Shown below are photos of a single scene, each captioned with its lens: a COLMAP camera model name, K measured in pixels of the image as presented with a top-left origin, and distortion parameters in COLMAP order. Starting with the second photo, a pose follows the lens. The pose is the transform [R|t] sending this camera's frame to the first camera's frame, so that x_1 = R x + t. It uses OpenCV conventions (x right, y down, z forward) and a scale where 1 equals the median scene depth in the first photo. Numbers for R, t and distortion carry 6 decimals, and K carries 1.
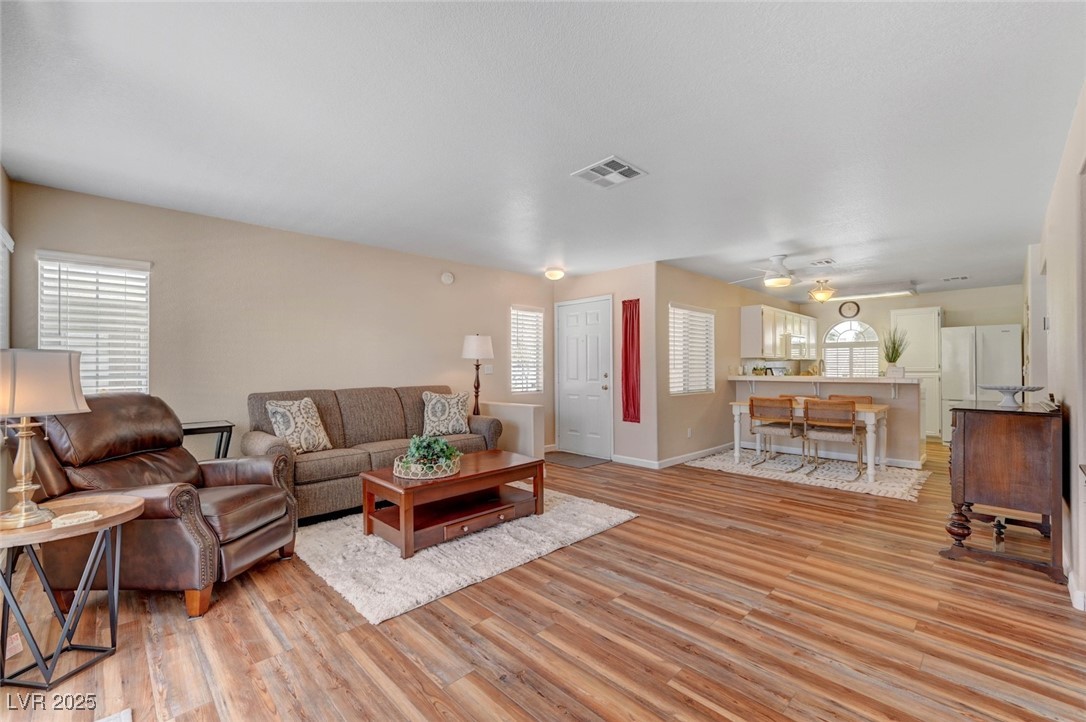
lens RADIAL K [[448.9, 0, 548.5], [0, 448.9, 365.9], [0, 0, 1]] dist [-0.000158, -0.000007]
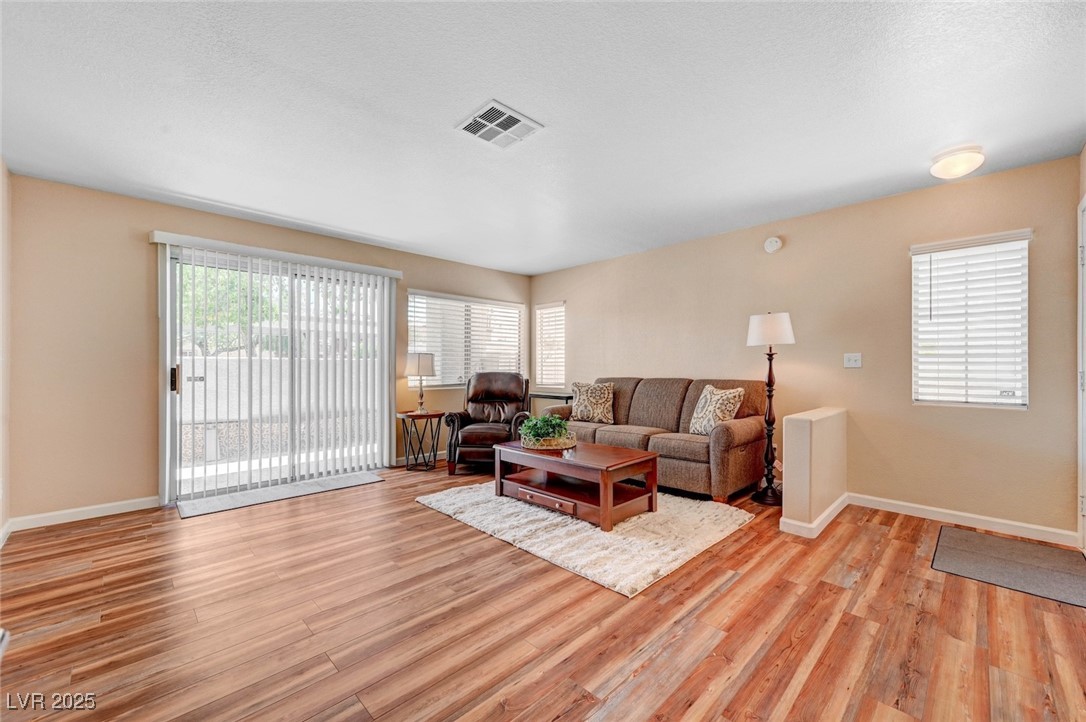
lens RADIAL K [[433.9, 0, 546.7], [0, 433.9, 365.2], [0, 0, 1]] dist [0.001462, 0.000318]
pose [[0.000924, 0.001524, -0.999998, 0.715623], [0.003486, 0.999993, 0.001527, 0.017547], [0.999993, -0.003487, 0.000918, 0.808120]]
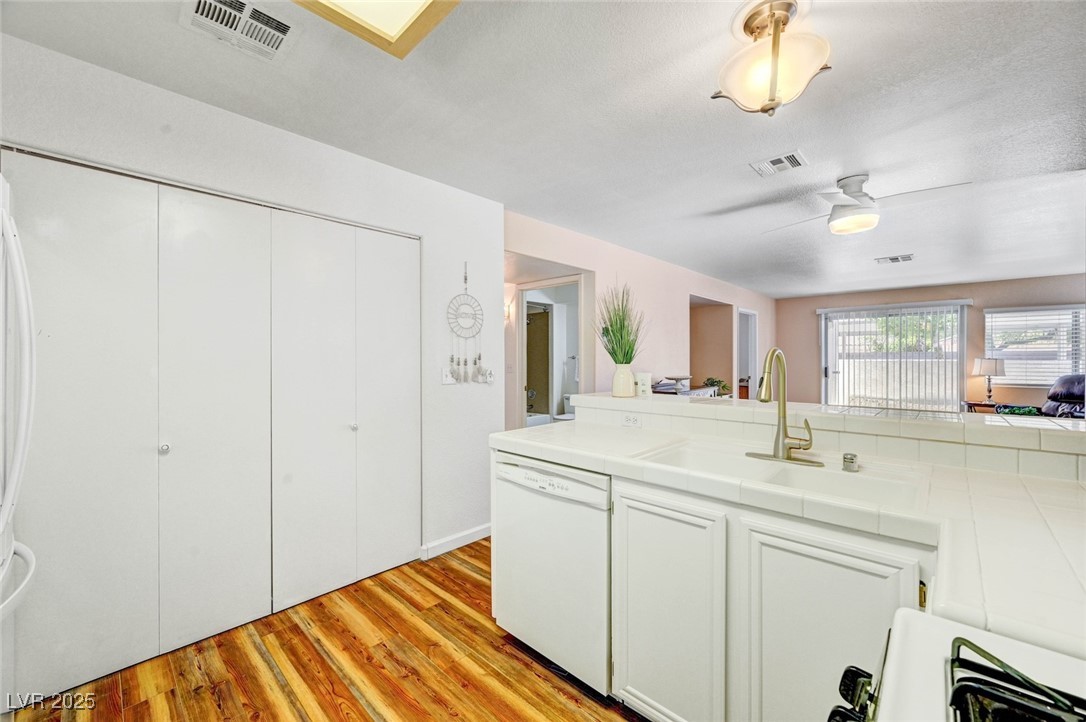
lens RADIAL K [[431.3, 0, 543.0], [0, 431.3, 361.0], [0, 0, 1]] dist [-0.000481, -0.000064]
pose [[-0.999273, 0.004232, -0.037900, 1.218442], [0.004147, 0.999989, 0.002332, -0.017104], [0.037909, 0.002173, -0.999279, 2.007990]]
